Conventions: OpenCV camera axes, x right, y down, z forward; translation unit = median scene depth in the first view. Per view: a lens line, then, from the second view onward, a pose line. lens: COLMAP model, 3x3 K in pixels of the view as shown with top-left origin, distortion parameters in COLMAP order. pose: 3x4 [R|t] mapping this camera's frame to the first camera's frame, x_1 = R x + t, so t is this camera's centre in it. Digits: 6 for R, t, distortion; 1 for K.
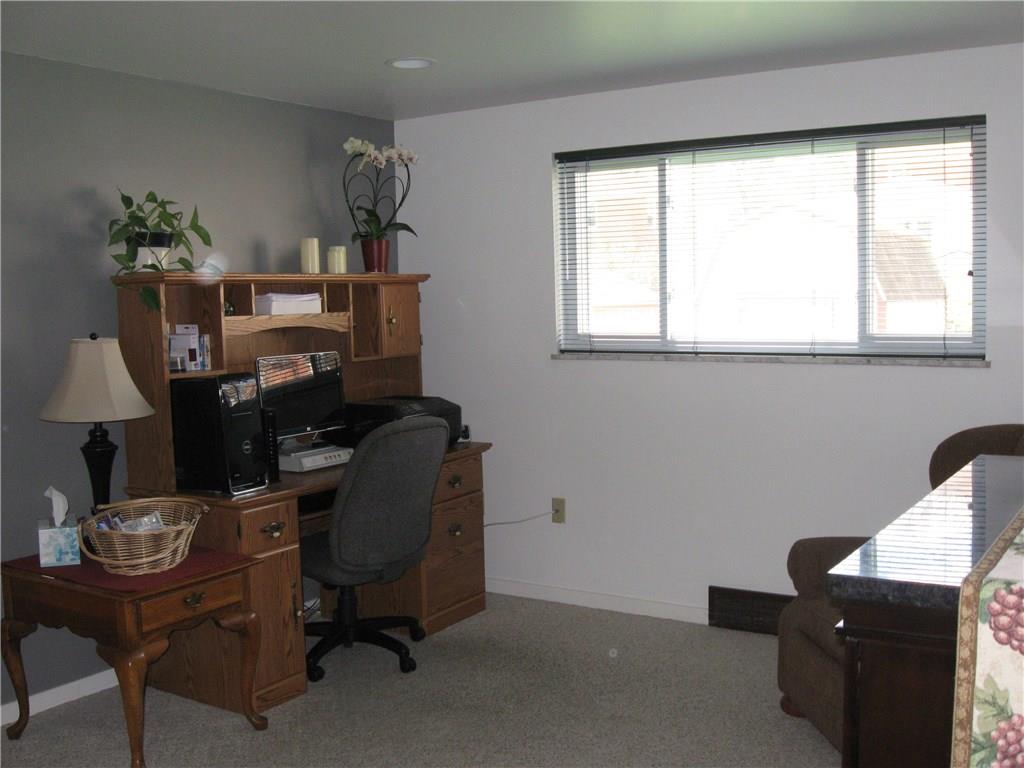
lens RADIAL K [[1090.0, 0, 512.0], [0, 1090.0, 384.0], [0, 0, 1]] dist [-0.101709, 0.032002]
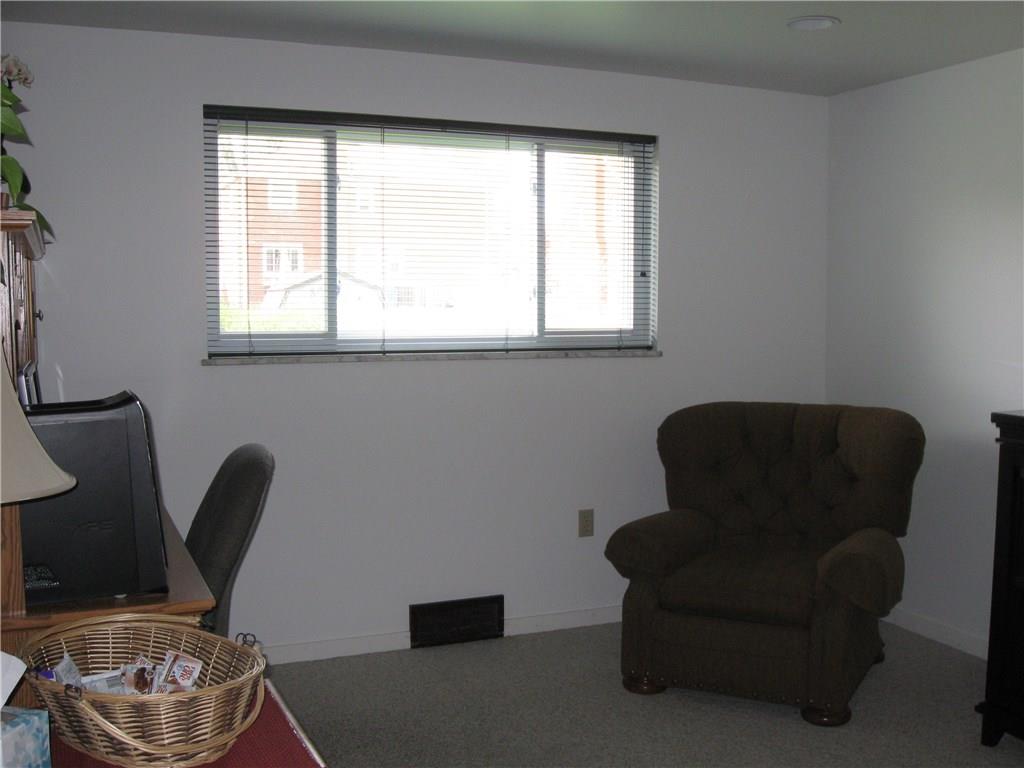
lens RADIAL K [[1185.7, 0, 512.0], [0, 1185.7, 384.0], [0, 0, 1]] dist [-0.102773, 0.005049]
pose [[0.533554, -0.045998, 0.844514, -0.611675], [0.050124, 0.998485, 0.022716, -0.019359], [-0.844279, 0.030210, 0.535051, 0.388251]]
